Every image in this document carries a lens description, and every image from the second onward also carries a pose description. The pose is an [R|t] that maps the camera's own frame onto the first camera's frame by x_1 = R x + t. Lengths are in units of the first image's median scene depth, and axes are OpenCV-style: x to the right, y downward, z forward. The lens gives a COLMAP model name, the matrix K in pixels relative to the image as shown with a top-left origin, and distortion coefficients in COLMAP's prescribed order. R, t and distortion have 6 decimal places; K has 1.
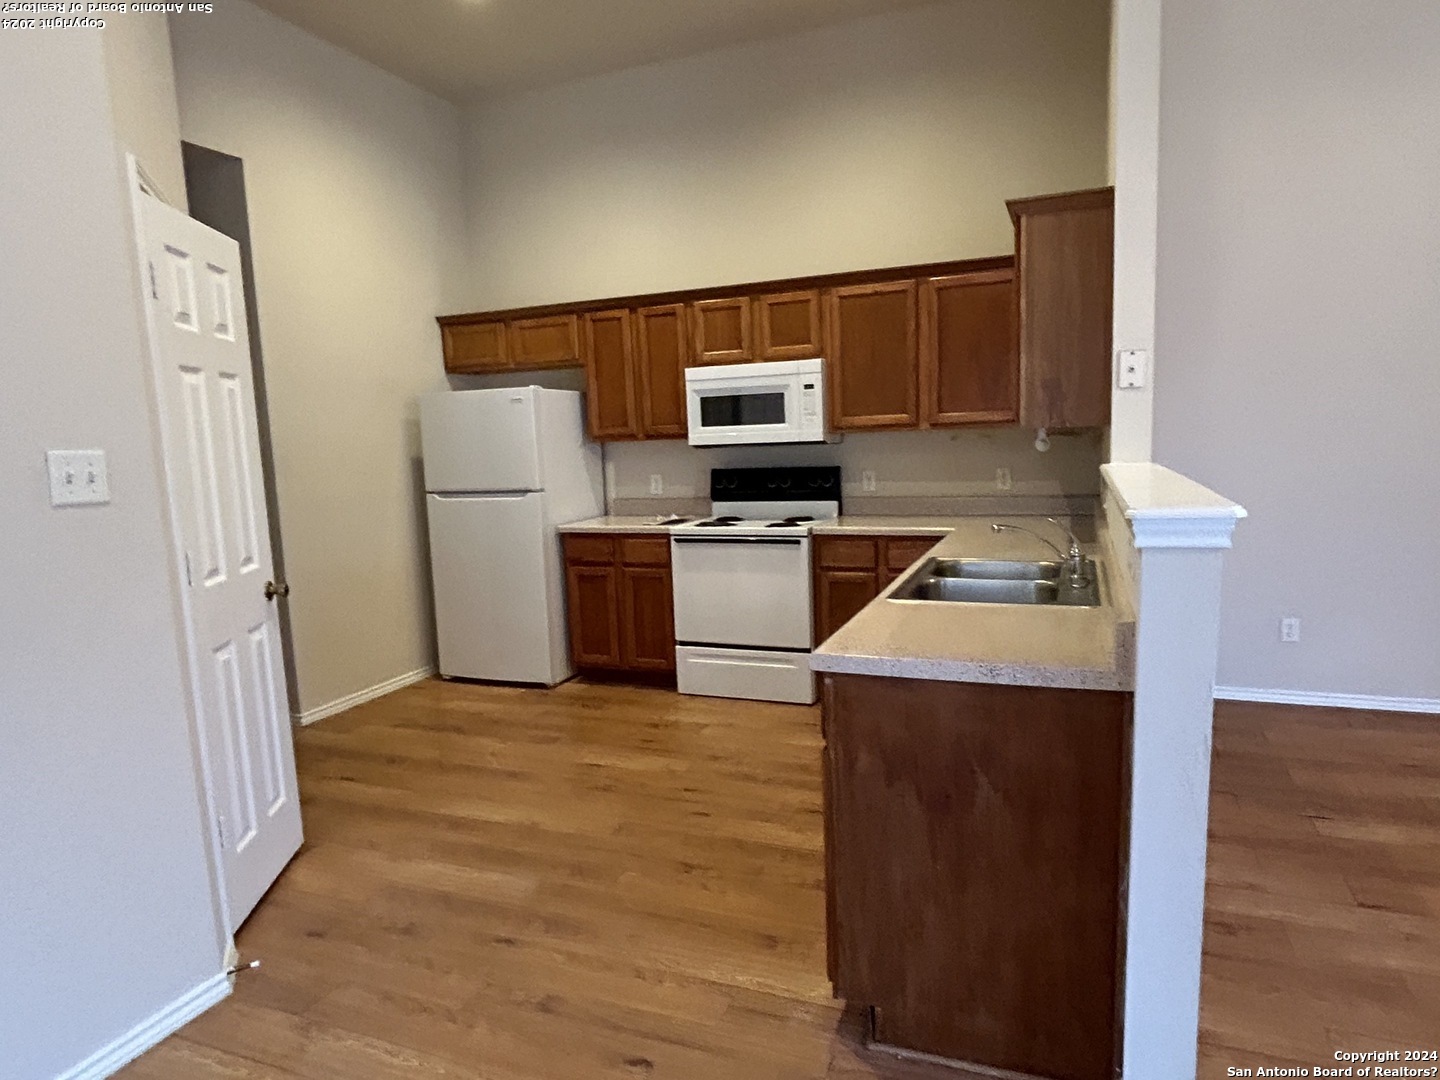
lens RADIAL K [[894.3, 0, 719.7], [0, 894.3, 540.6], [0, 0, 1]] dist [-0.000073, -0.000077]
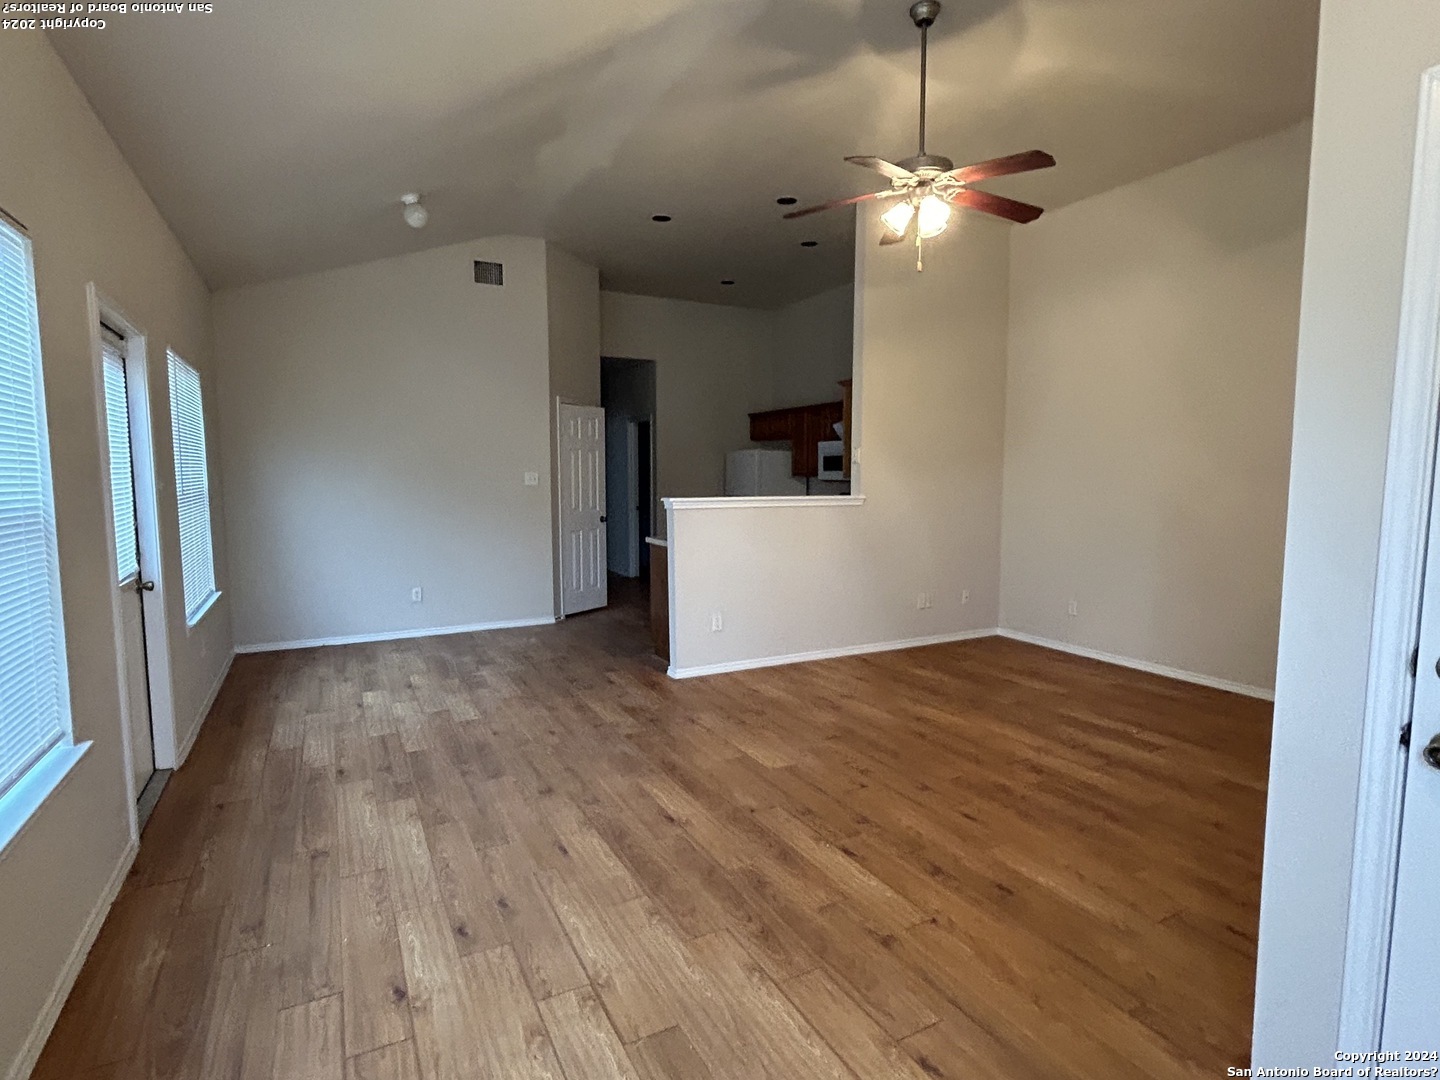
lens RADIAL K [[755.9, 0, 721.8], [0, 755.9, 540.7], [0, 0, 1]] dist [-0.000146, -0.000079]
pose [[0.755150, 0.102790, -0.647443, 0.942076], [-0.107809, 0.993656, 0.032012, 0.001026], [0.646626, 0.045626, 0.761441, -0.458934]]
